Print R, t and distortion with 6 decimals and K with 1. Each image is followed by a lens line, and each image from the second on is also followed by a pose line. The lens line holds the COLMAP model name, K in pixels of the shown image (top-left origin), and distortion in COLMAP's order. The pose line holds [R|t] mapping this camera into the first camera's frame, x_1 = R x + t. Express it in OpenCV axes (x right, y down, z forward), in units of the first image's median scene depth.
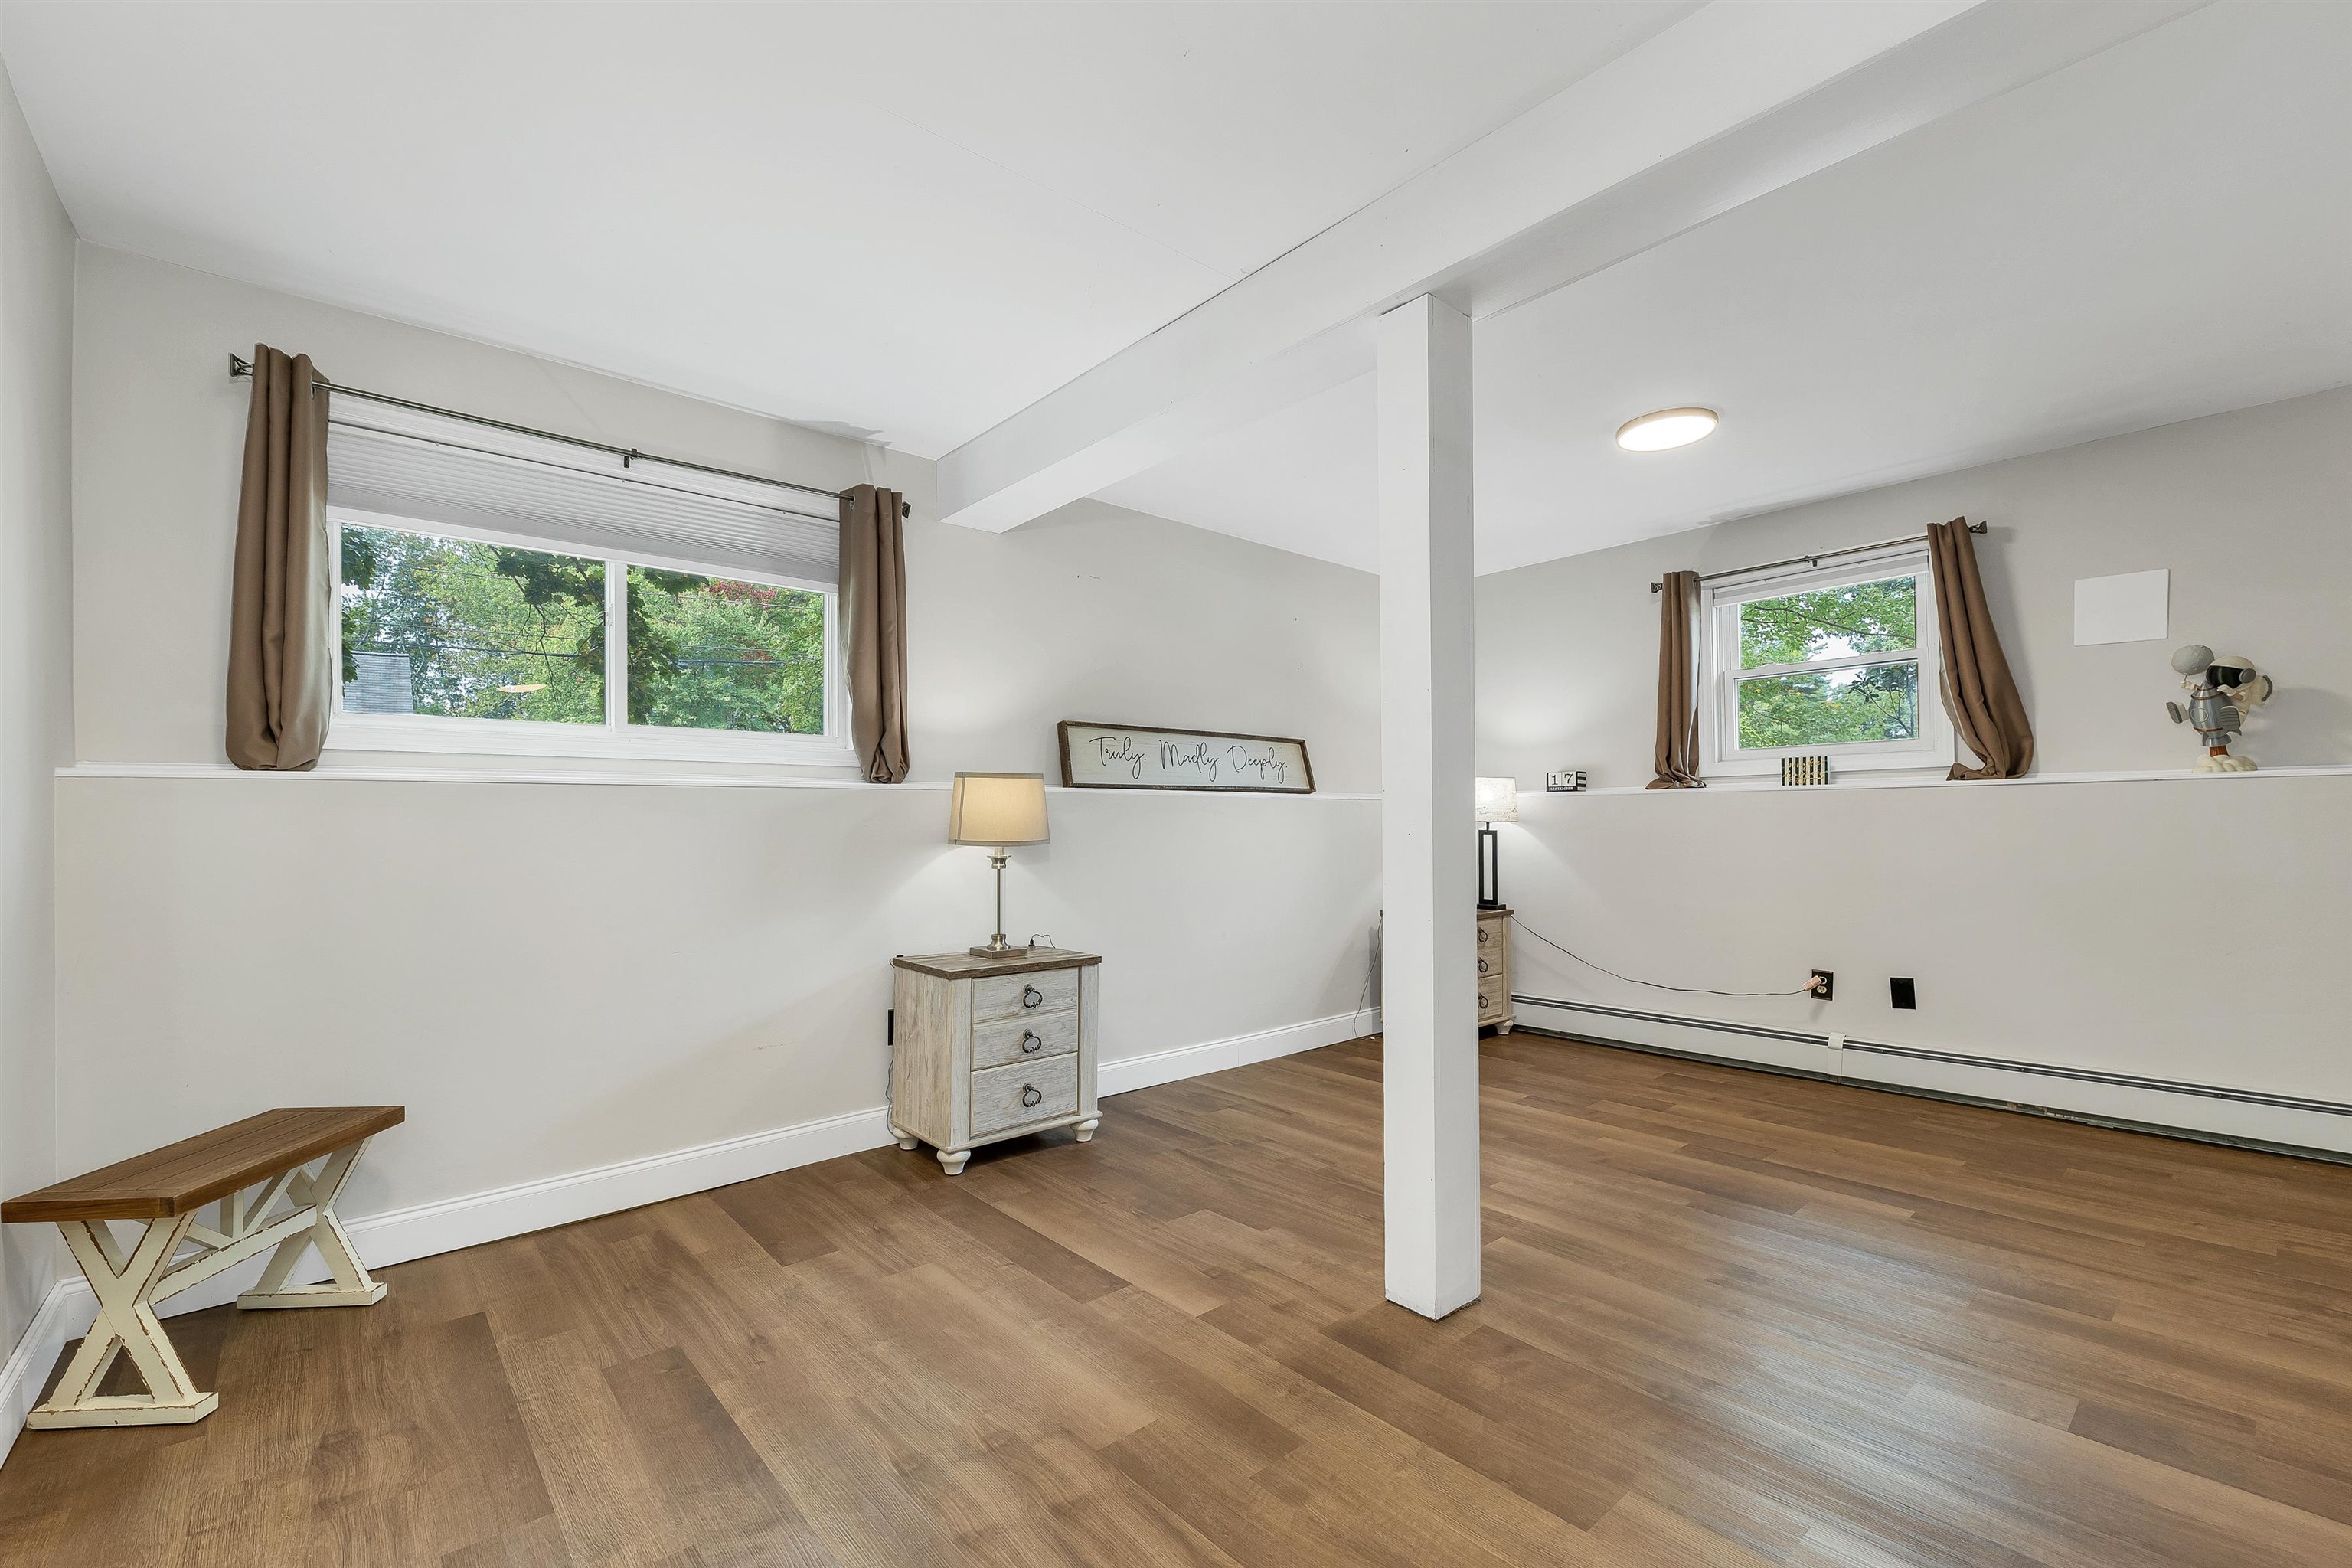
lens RADIAL K [[993.3, 0, 1177.8], [0, 993.3, 809.1], [0, 0, 1]] dist [-0.005539, -0.000335]
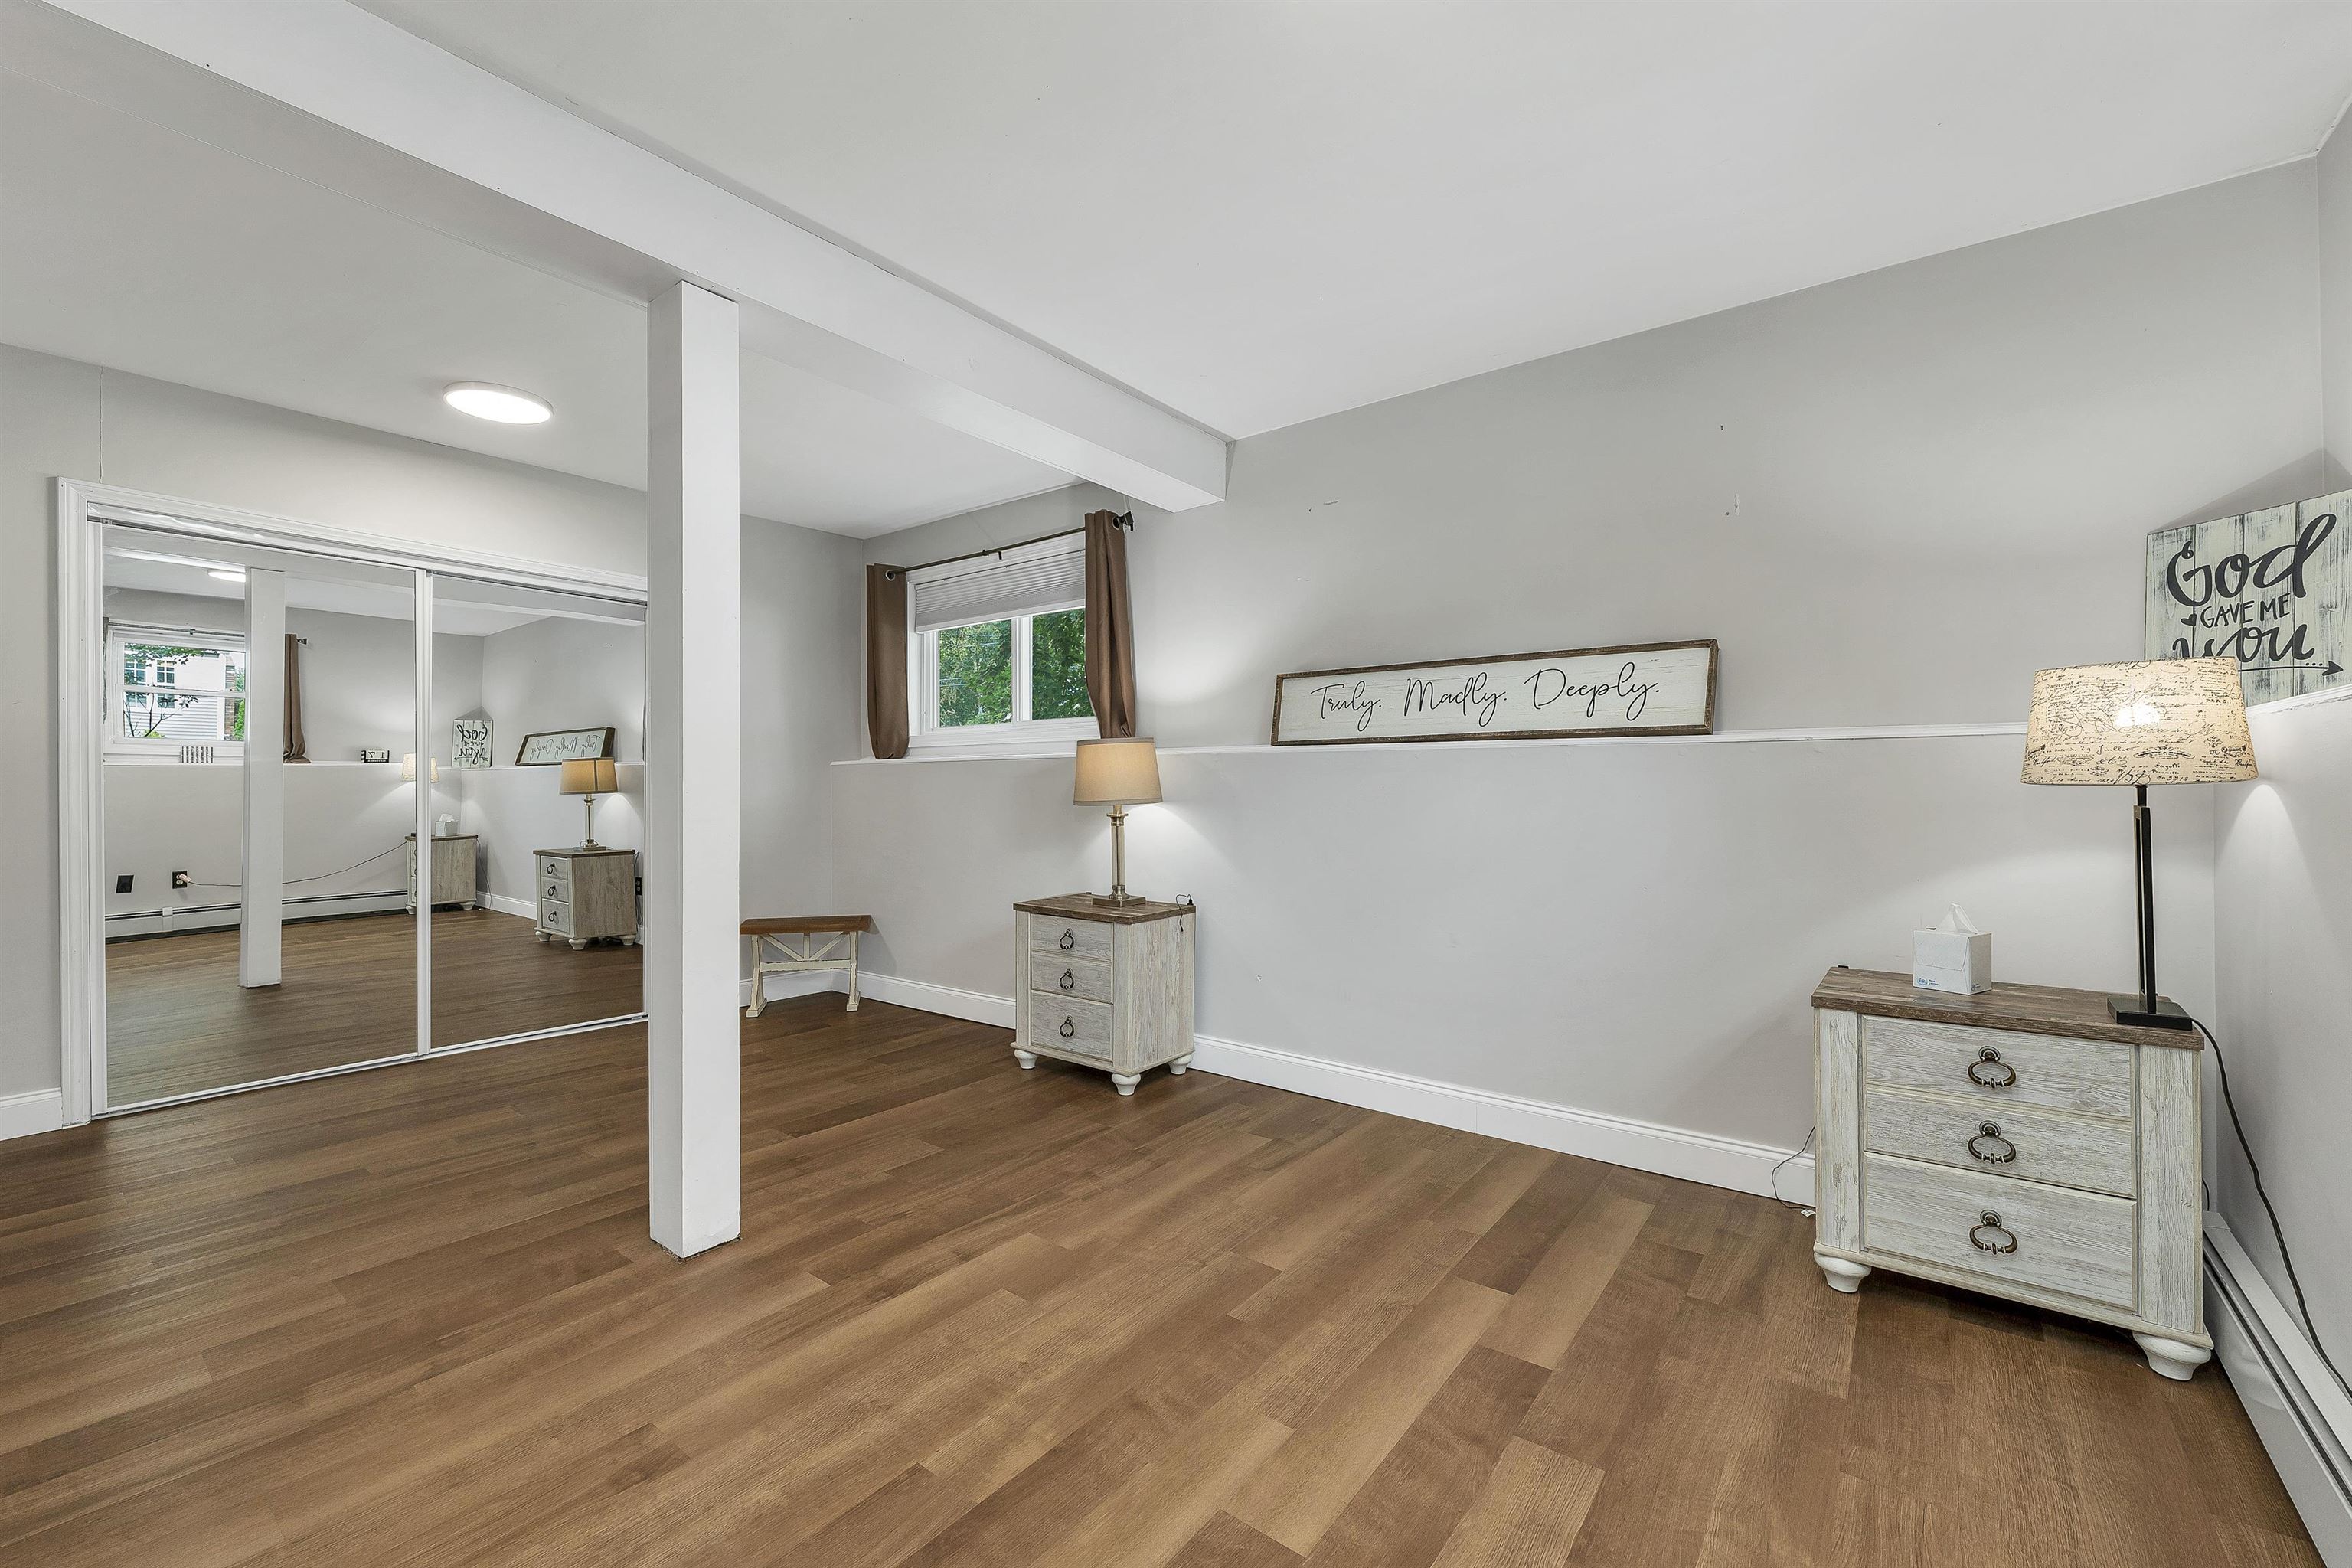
lens RADIAL K [[964.2, 0, 1170.2], [0, 964.2, 783.5], [0, 0, 1]] dist [-0.003468, 0.000034]
pose [[0.188555, 0.002744, -0.982059, 0.889066], [0.015599, 0.999862, 0.005788, 0.007226], [0.981939, -0.016411, 0.188486, 0.859065]]
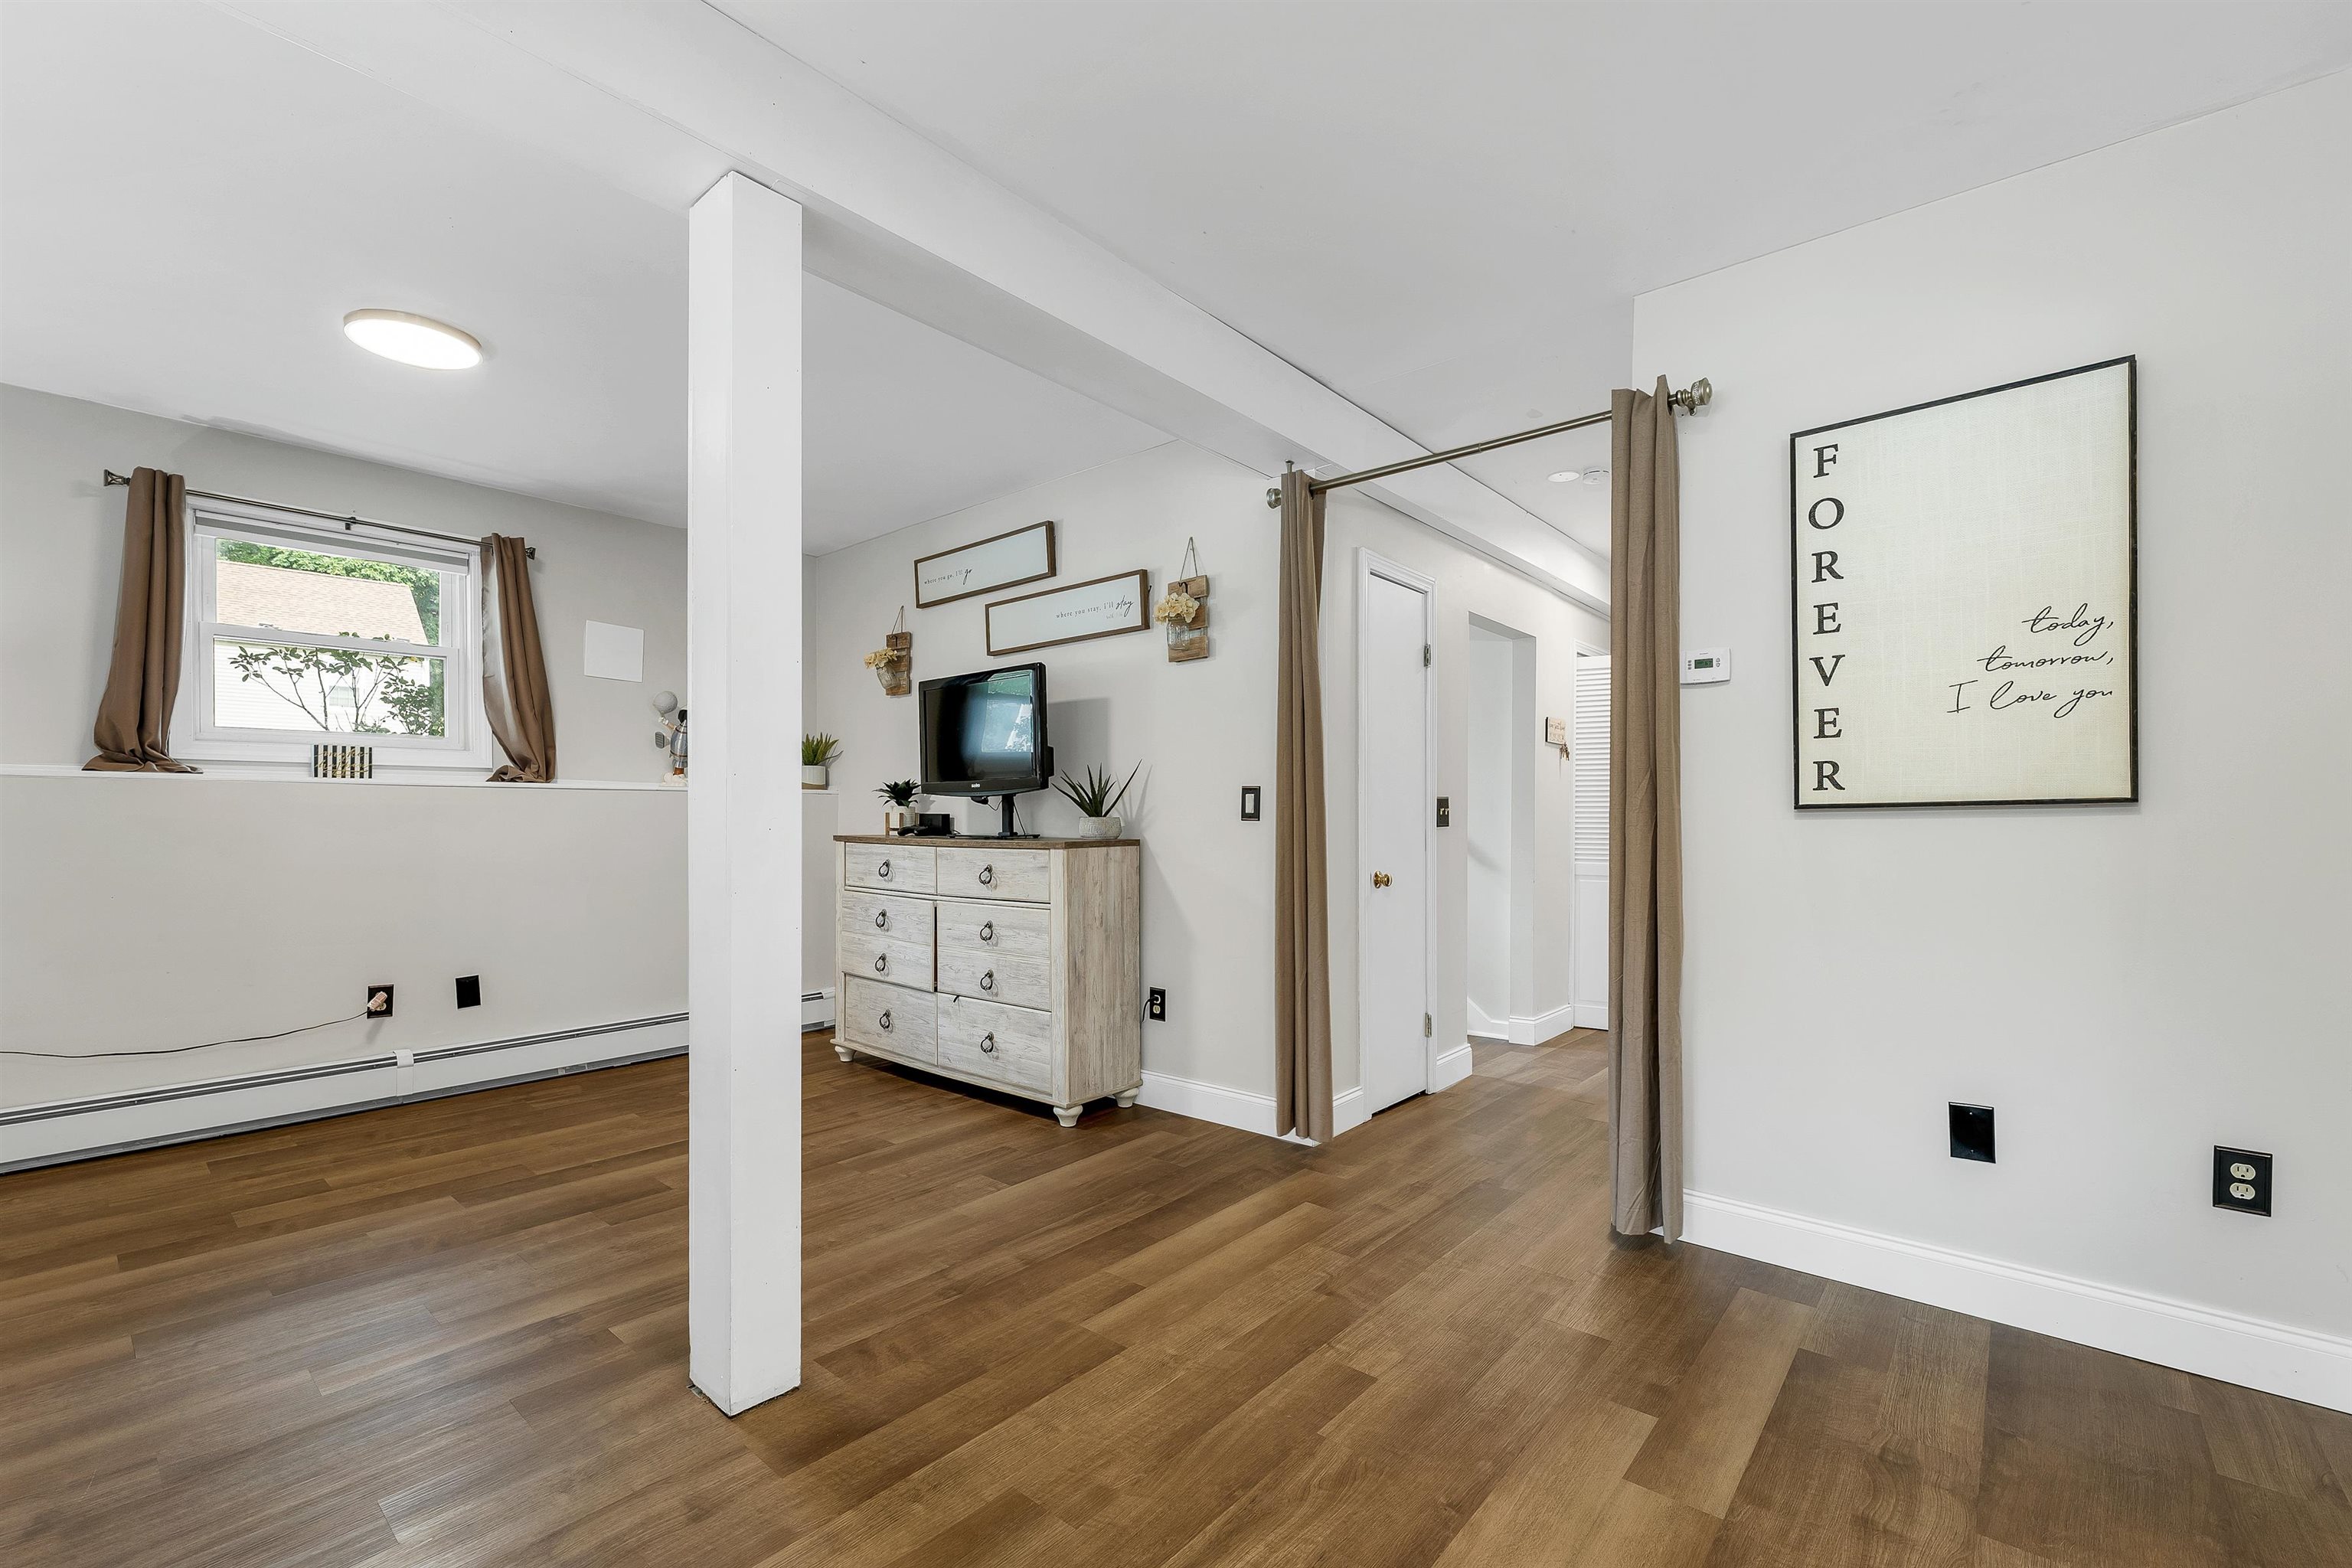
lens RADIAL K [[993.9, 0, 1163.1], [0, 993.9, 821.1], [0, 0, 1]] dist [-0.004196, -0.000051]
pose [[-0.139804, 0.005362, 0.990165, -0.409954], [-0.015309, 0.999854, -0.007576, 0.011389], [-0.990061, -0.016218, -0.139702, 0.507719]]
